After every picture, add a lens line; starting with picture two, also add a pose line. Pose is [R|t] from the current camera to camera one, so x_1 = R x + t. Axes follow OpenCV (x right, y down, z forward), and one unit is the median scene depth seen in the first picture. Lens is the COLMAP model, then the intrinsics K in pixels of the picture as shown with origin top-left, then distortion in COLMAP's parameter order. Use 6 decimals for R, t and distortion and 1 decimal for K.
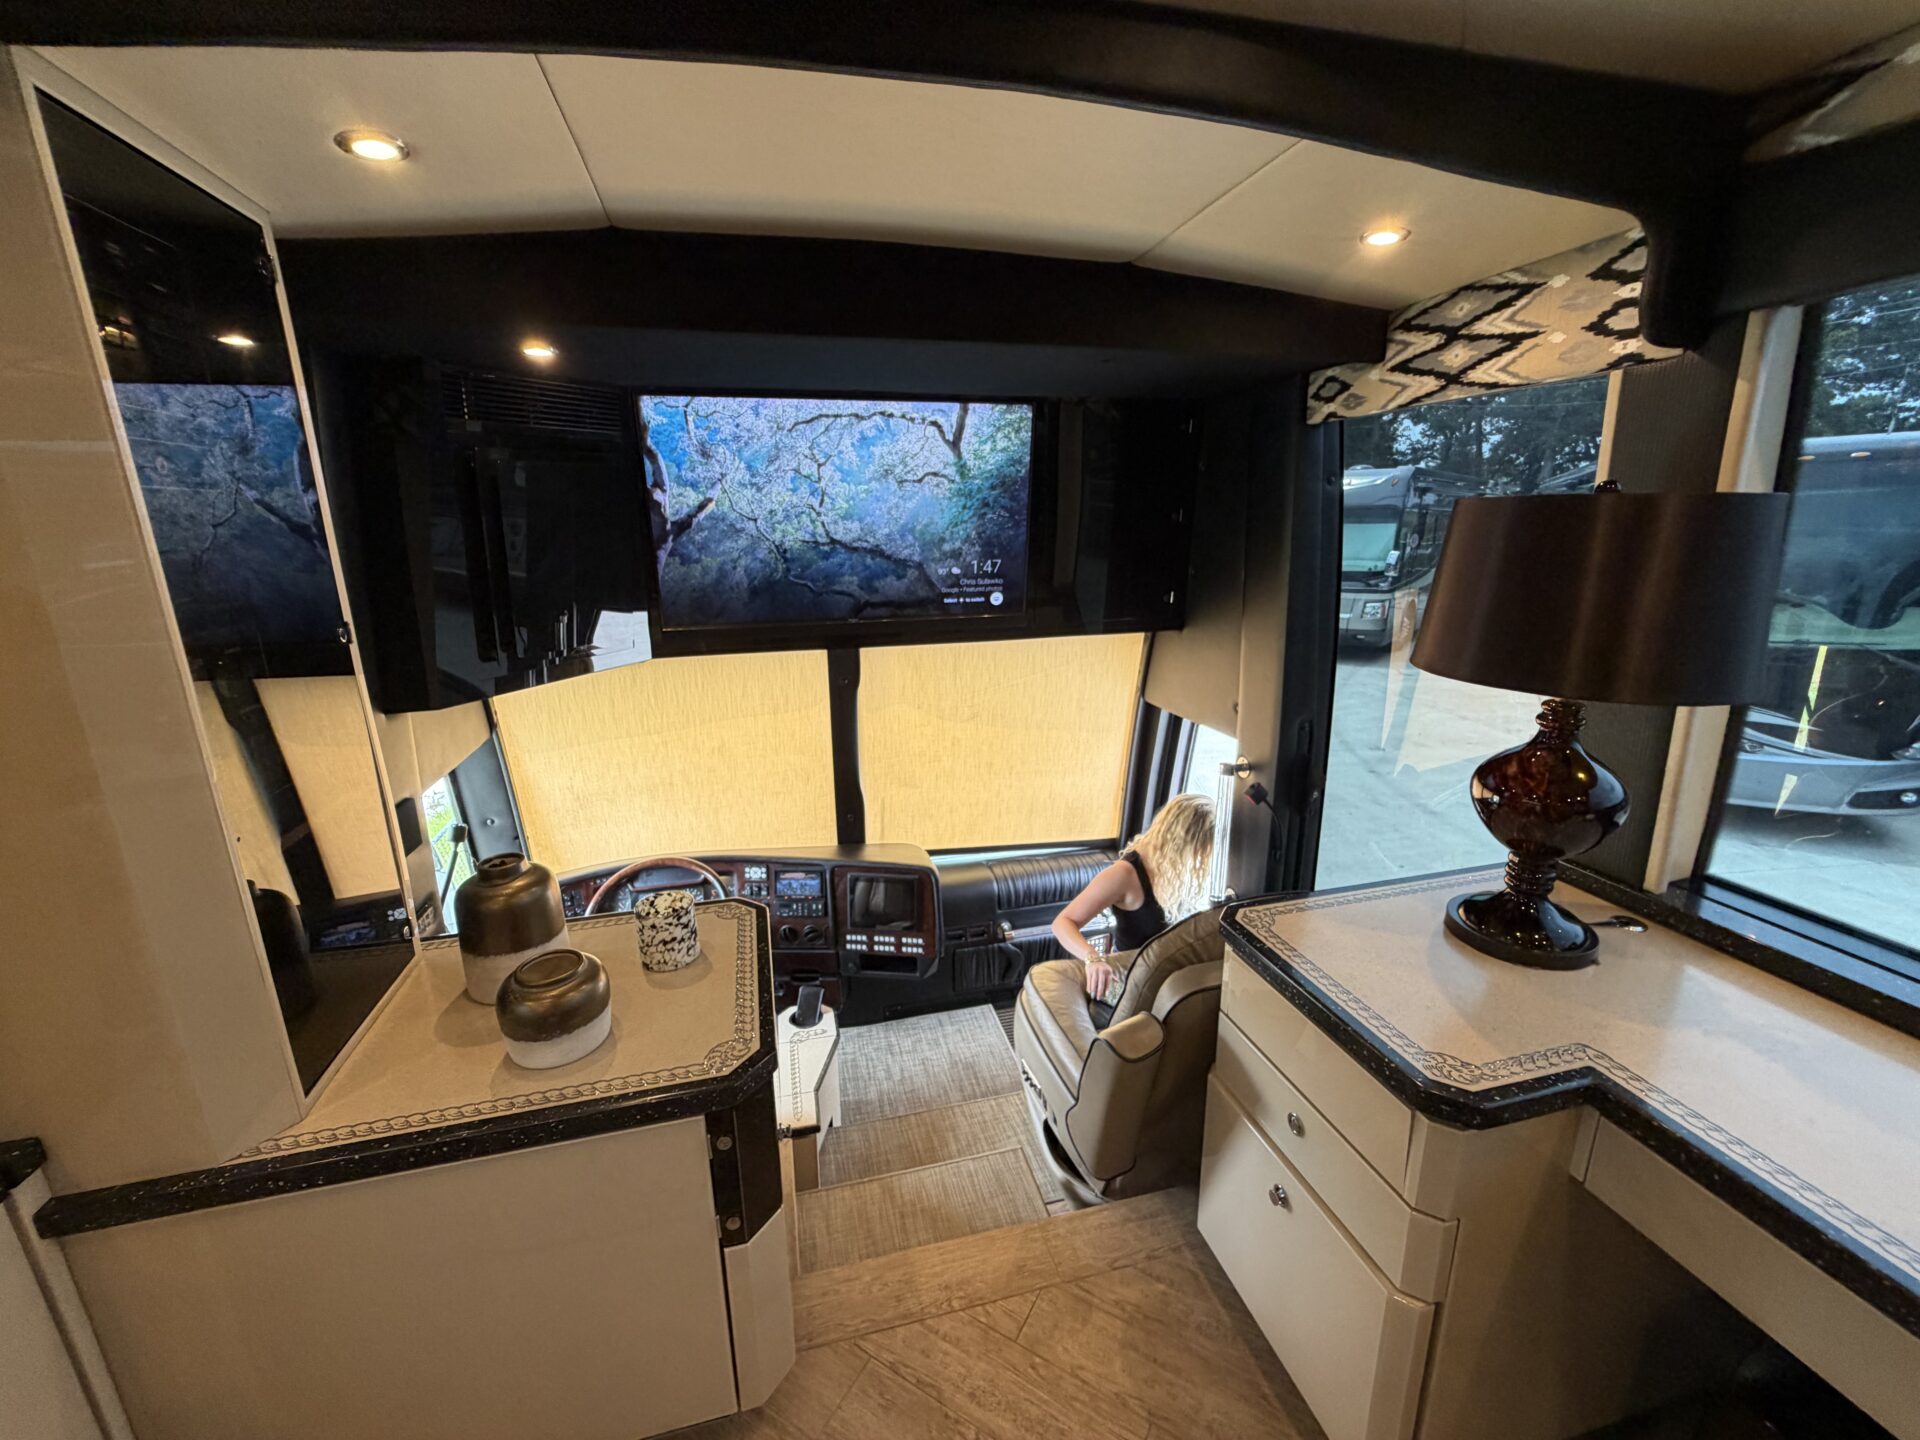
lens RADIAL K [[765.0, 0, 953.7], [0, 765.0, 720.1], [0, 0, 1]] dist [0.000409, 0.000190]
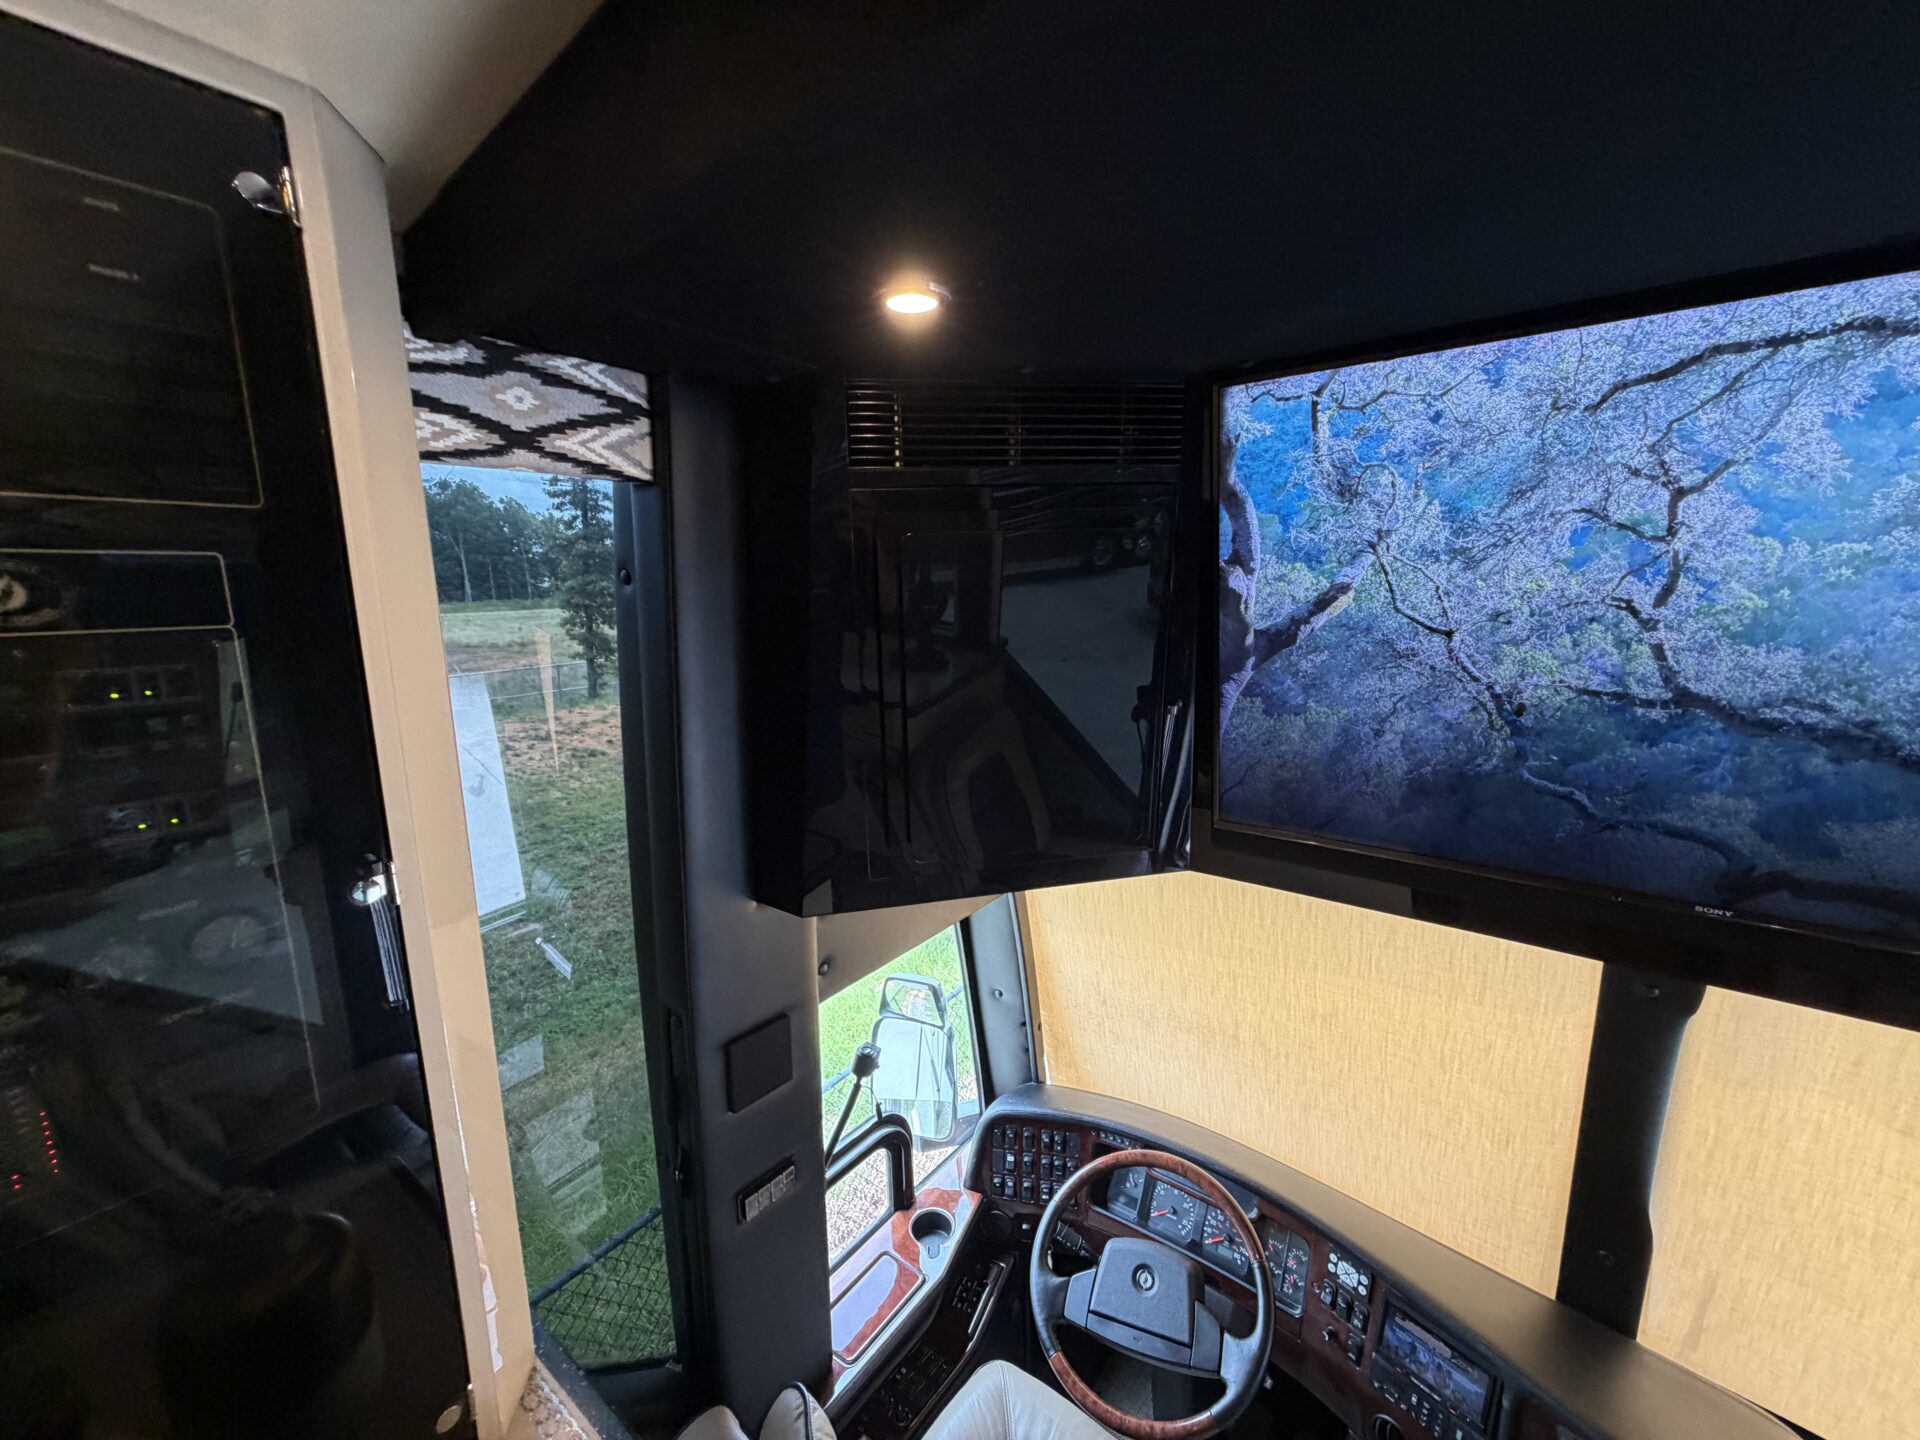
lens RADIAL K [[765.0, 0, 955.7], [0, 765.0, 720.5], [0, 0, 1]] dist [0.000409, 0.000190]
pose [[0.614857, 0.141685, -0.775807, -0.087535], [-0.190643, 0.981257, 0.028114, -0.167951], [0.765249, 0.130616, 0.630343, 0.510322]]
